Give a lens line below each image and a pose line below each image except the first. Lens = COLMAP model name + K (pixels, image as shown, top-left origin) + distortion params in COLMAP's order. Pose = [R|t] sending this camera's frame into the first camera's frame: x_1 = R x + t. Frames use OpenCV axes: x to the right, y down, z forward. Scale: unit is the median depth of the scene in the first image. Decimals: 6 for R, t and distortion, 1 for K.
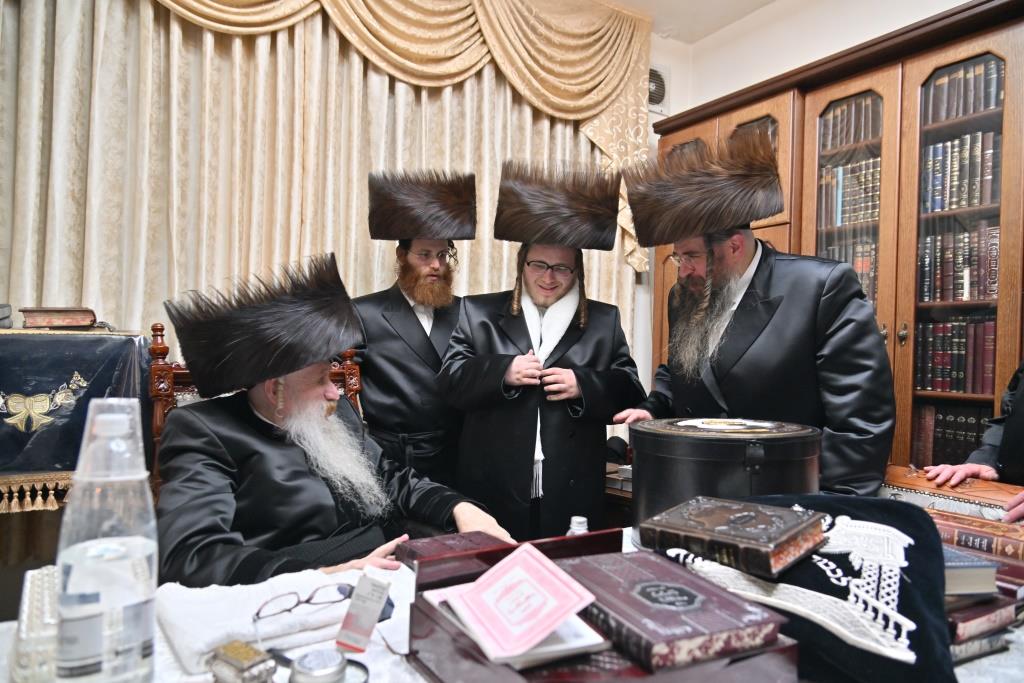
lens RADIAL K [[665.2, 0, 510.2], [0, 665.2, 341.7], [0, 0, 1]] dist [0.001565, -0.001530]
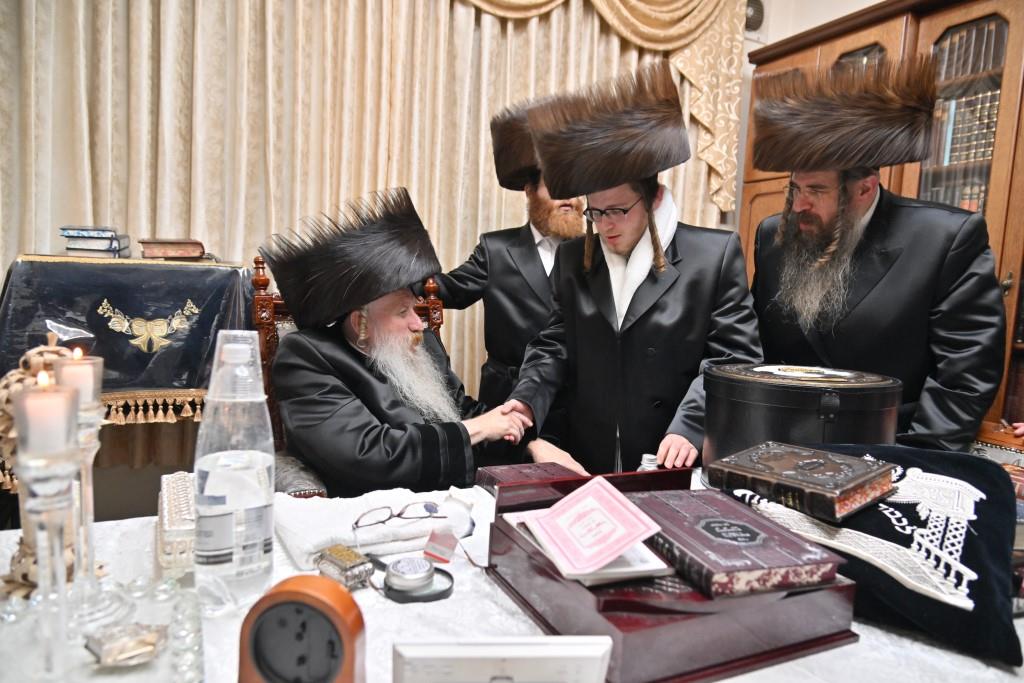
lens RADIAL K [[665.2, 0, 512.7], [0, 665.2, 338.3], [0, 0, 1]] dist [0.001565, -0.001530]
pose [[0.993358, 0.035034, -0.109605, -0.001743], [-0.024675, 0.995221, 0.094480, -0.007483], [0.112391, -0.091148, 0.989475, -0.026568]]
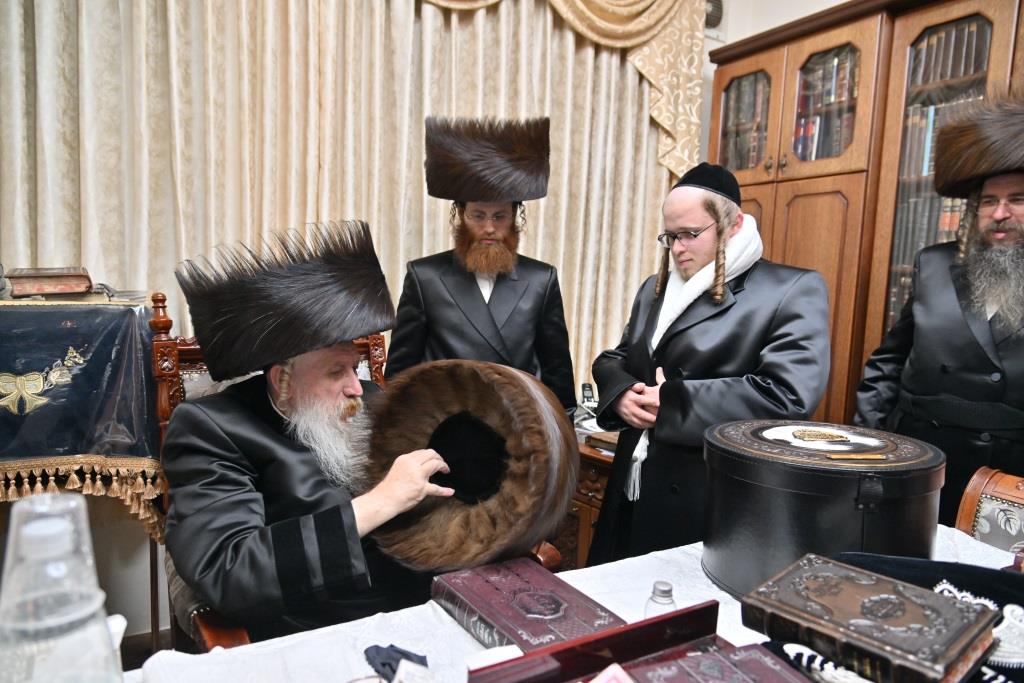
lens RADIAL K [[665.2, 0, 511.5], [0, 665.2, 341.3], [0, 0, 1]] dist [0.001565, -0.001530]
pose [[0.999467, 0.014554, -0.029207, -0.033171], [-0.011431, 0.994471, 0.104389, -0.059782], [0.030565, -0.104000, 0.994108, 0.124548]]
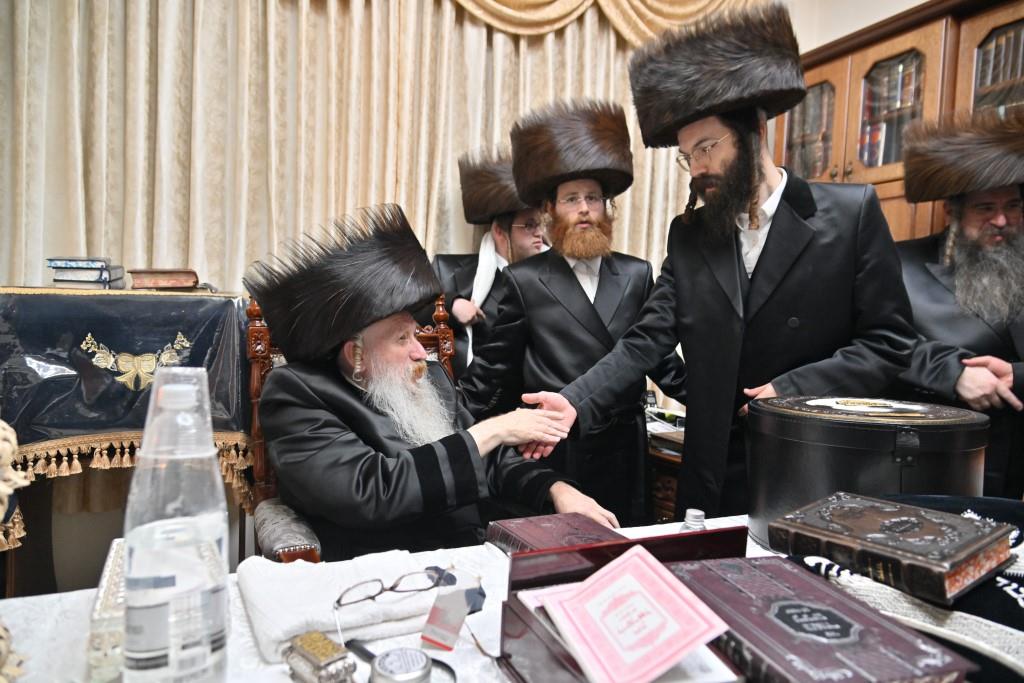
lens RADIAL K [[665.2, 0, 510.6], [0, 665.2, 340.7], [0, 0, 1]] dist [0.001565, -0.001530]
pose [[0.989955, 0.016515, -0.140416, -0.009373], [-0.009023, 0.998510, 0.053823, -0.001313], [0.141096, -0.052016, 0.988629, 0.064429]]
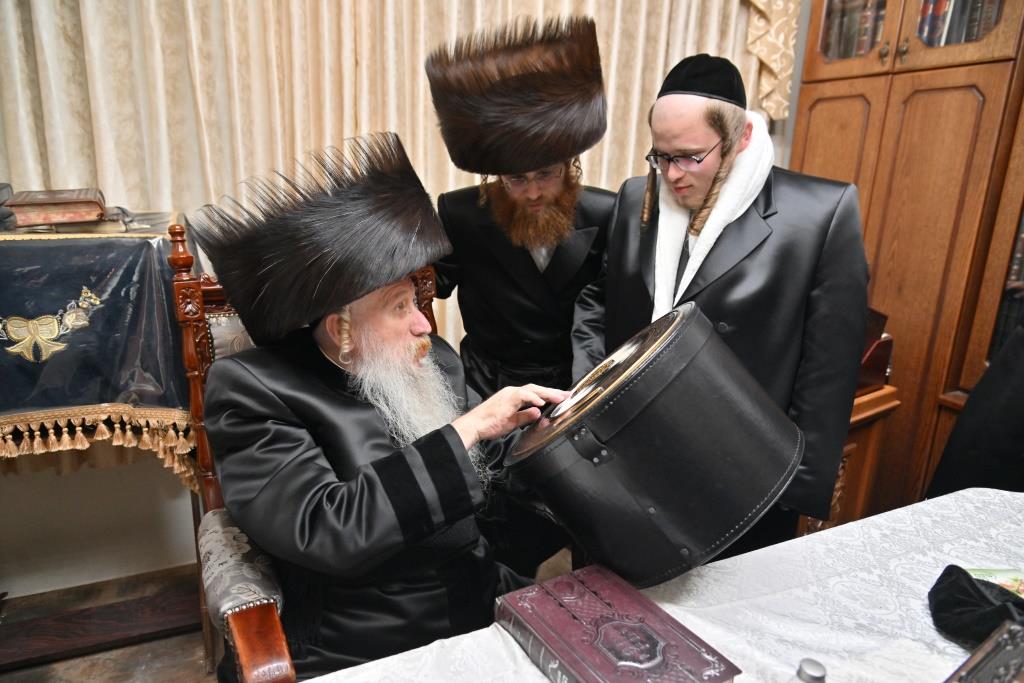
lens RADIAL K [[665.2, 0, 514.5], [0, 665.2, 342.9], [0, 0, 1]] dist [0.001565, -0.001530]
pose [[0.995361, 0.032989, -0.090378, -0.066541], [-0.008473, 0.965786, 0.259204, -0.094913], [0.095837, -0.257235, 0.961585, 0.259185]]
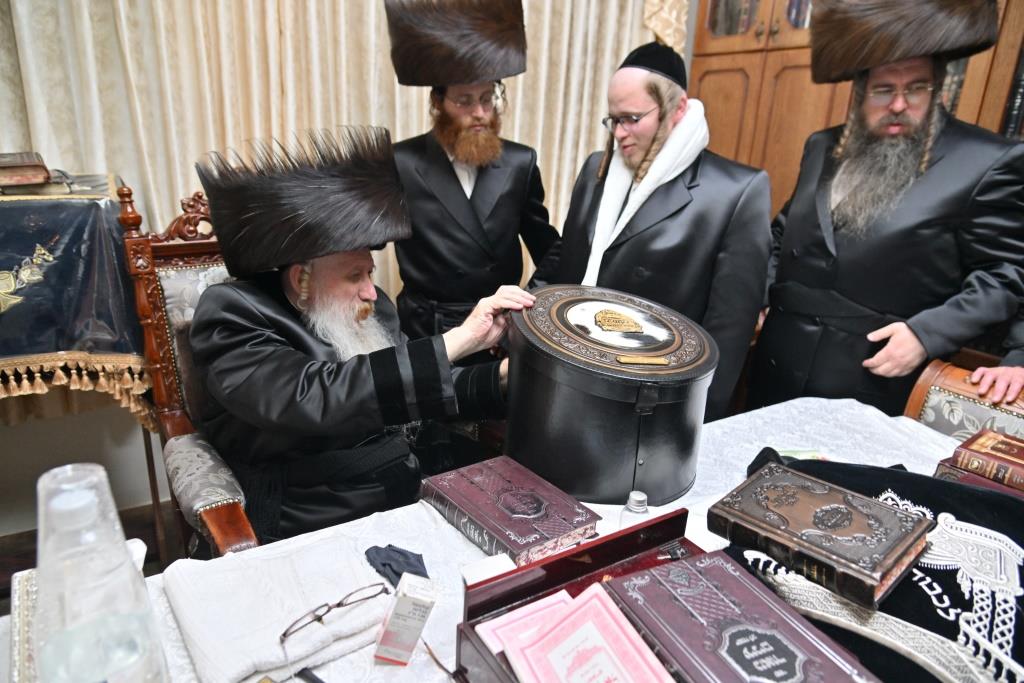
lens RADIAL K [[665.2, 0, 513.1], [0, 665.2, 339.0], [0, 0, 1]] dist [0.001565, -0.001530]
pose [[0.999798, 0.012851, 0.015457, -0.043369], [-0.017001, 0.950888, 0.309068, -0.110690], [-0.010726, -0.309269, 0.950914, 0.125487]]
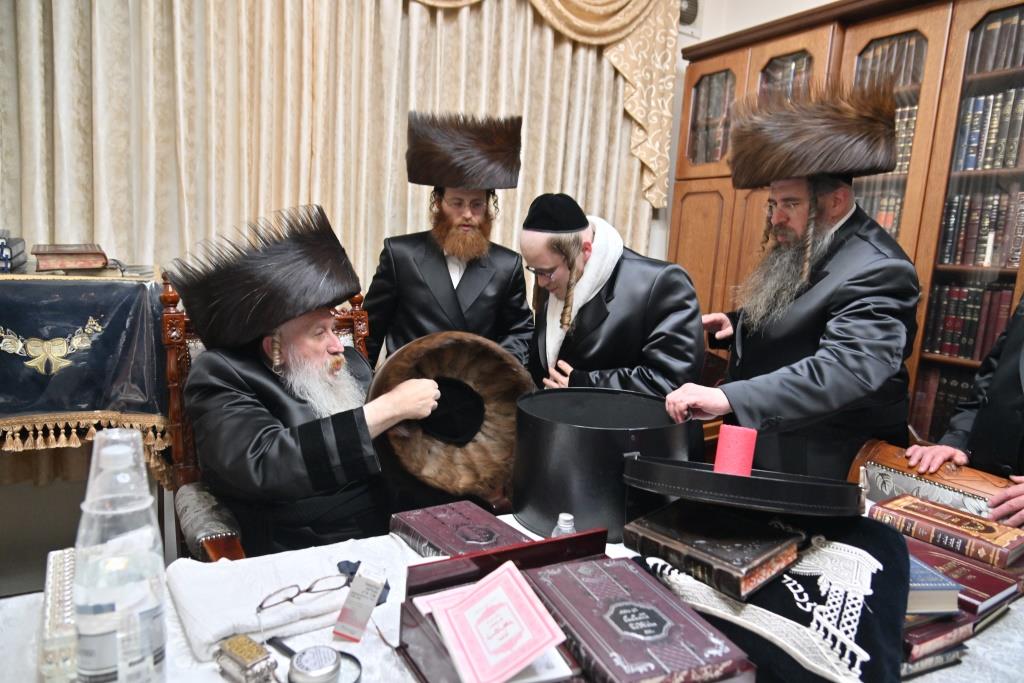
lens RADIAL K [[665.2, 0, 510.3], [0, 665.2, 340.4], [0, 0, 1]] dist [0.001565, -0.001530]
pose [[0.998987, 0.039771, -0.021074, 0.014432], [-0.036303, 0.988751, 0.145096, -0.086819], [0.026608, -0.144184, 0.989193, 0.000177]]
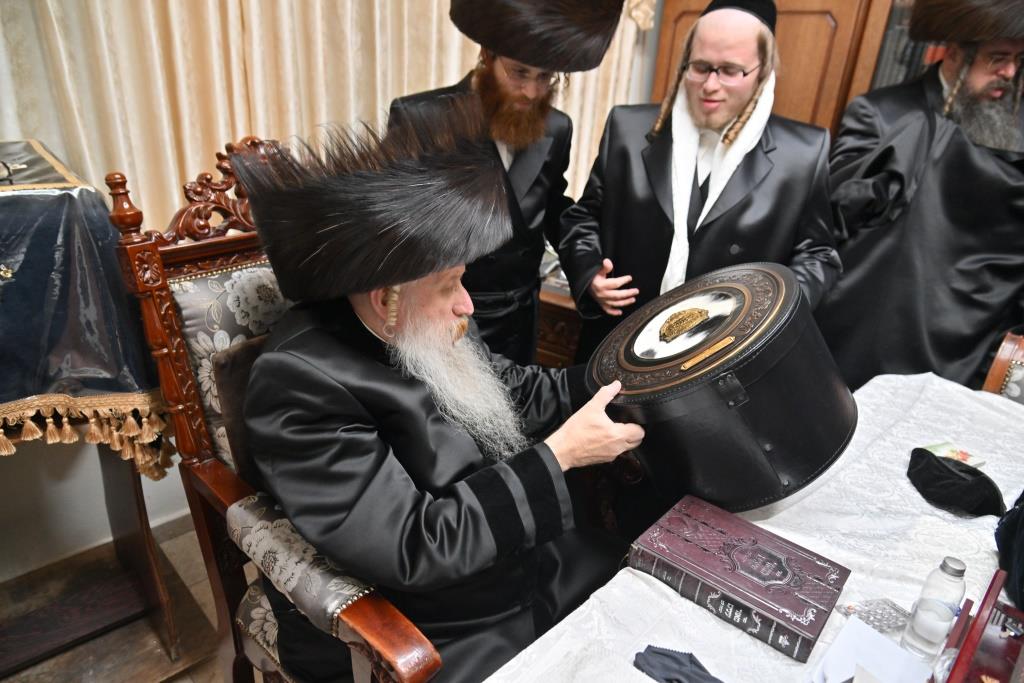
lens RADIAL K [[665.2, 0, 512.5], [0, 665.2, 342.5], [0, 0, 1]] dist [0.001565, -0.001530]
pose [[0.973462, -0.057036, 0.221627, -0.307101], [-0.037707, 0.915232, 0.401160, -0.140942], [-0.225721, -0.398871, 0.888793, 0.296780]]
